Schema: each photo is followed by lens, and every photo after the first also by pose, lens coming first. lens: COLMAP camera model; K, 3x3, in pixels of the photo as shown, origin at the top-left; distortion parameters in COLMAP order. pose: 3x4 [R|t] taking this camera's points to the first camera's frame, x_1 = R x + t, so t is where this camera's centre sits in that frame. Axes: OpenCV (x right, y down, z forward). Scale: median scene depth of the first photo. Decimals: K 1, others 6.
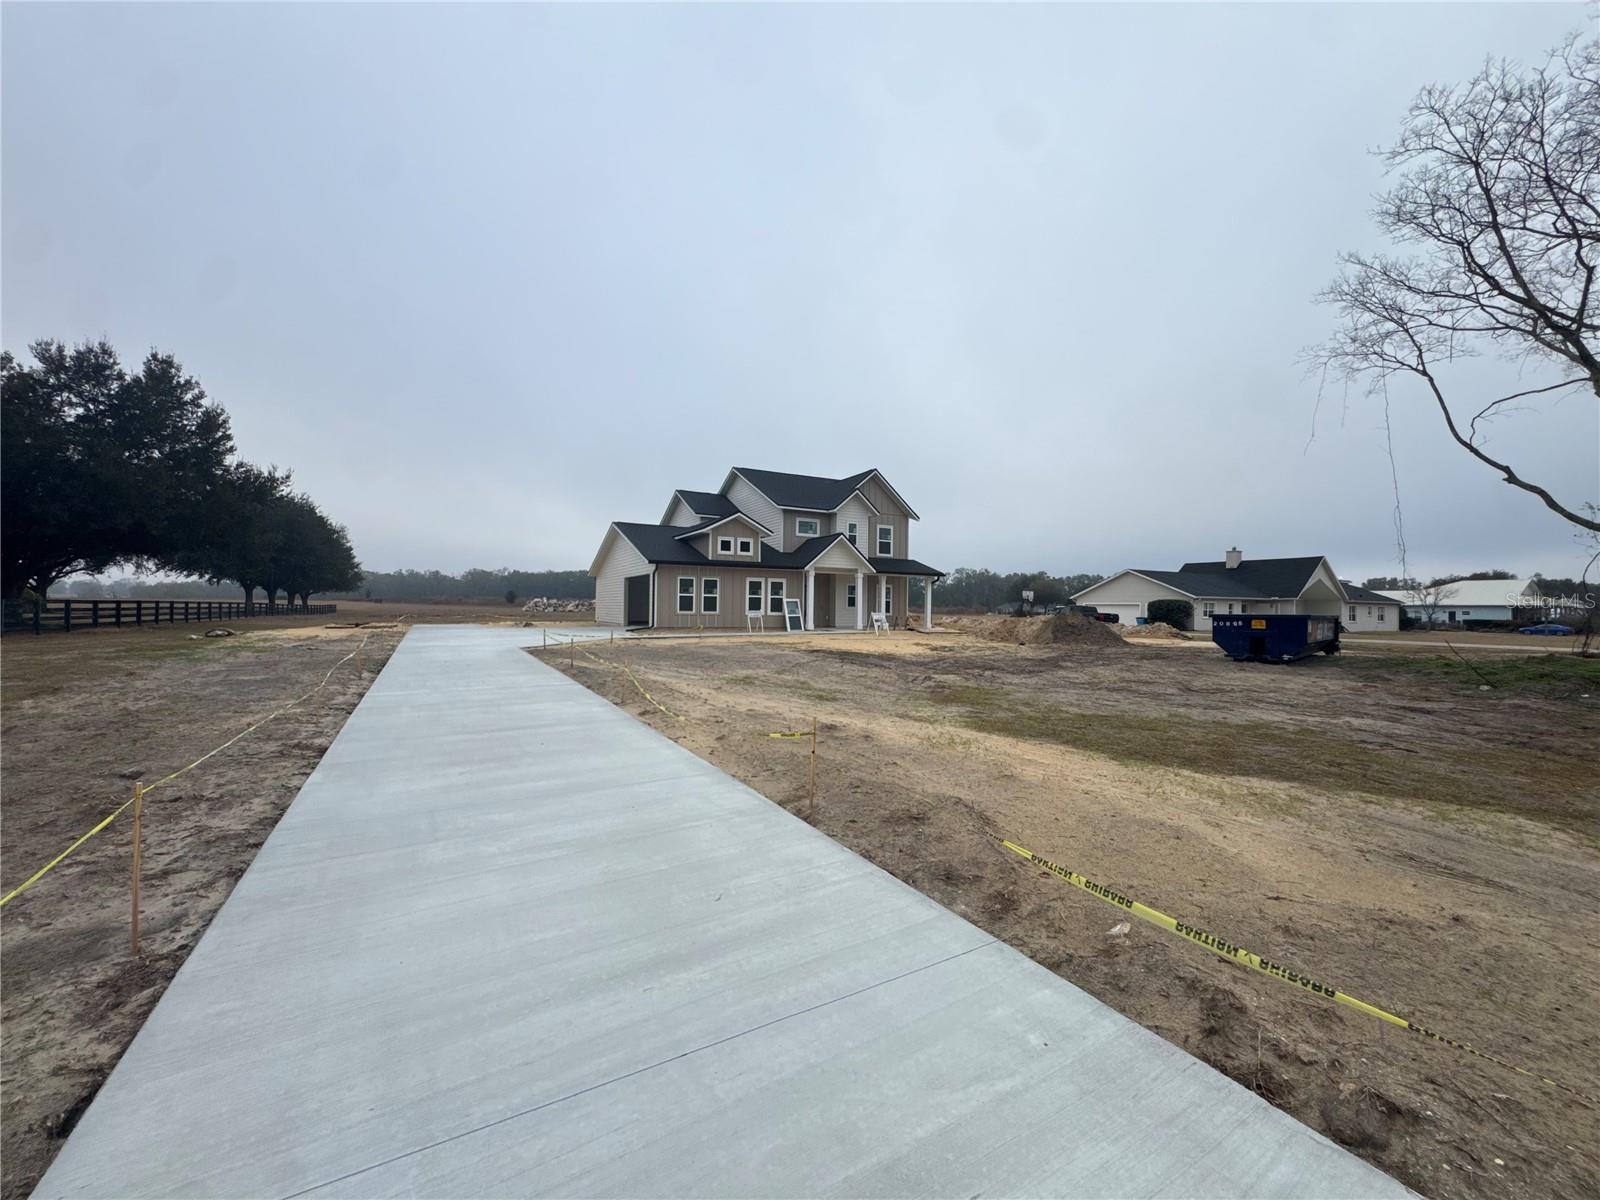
lens RADIAL K [[638.7, 0, 800.0], [0, 638.7, 600.0], [0, 0, 1]] dist [0.002049, 0.000240]
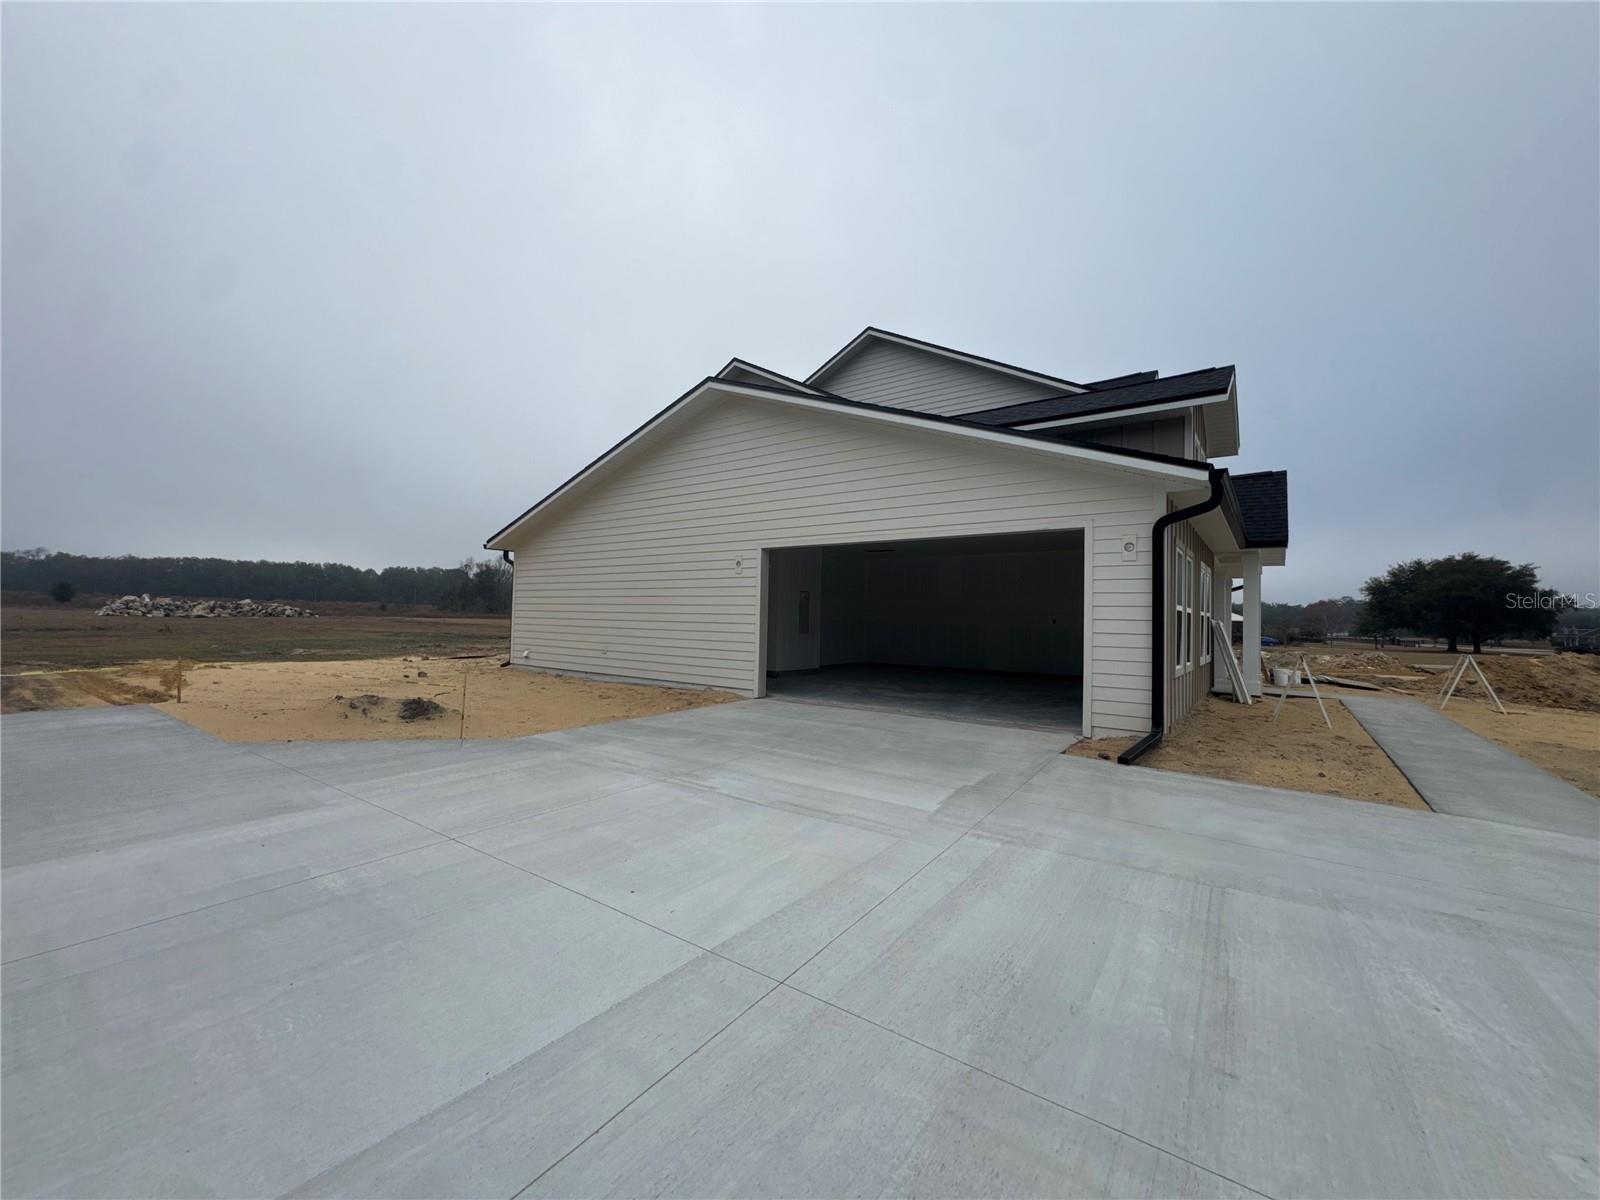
lens RADIAL K [[638.7, 0, 800.0], [0, 638.7, 600.0], [0, 0, 1]] dist [0.002049, 0.000240]
pose [[0.902792, 0.024974, 0.429351, -0.088932], [-0.019822, 0.999668, -0.016469, -0.000899], [-0.429620, 0.006357, 0.902988, 0.155754]]
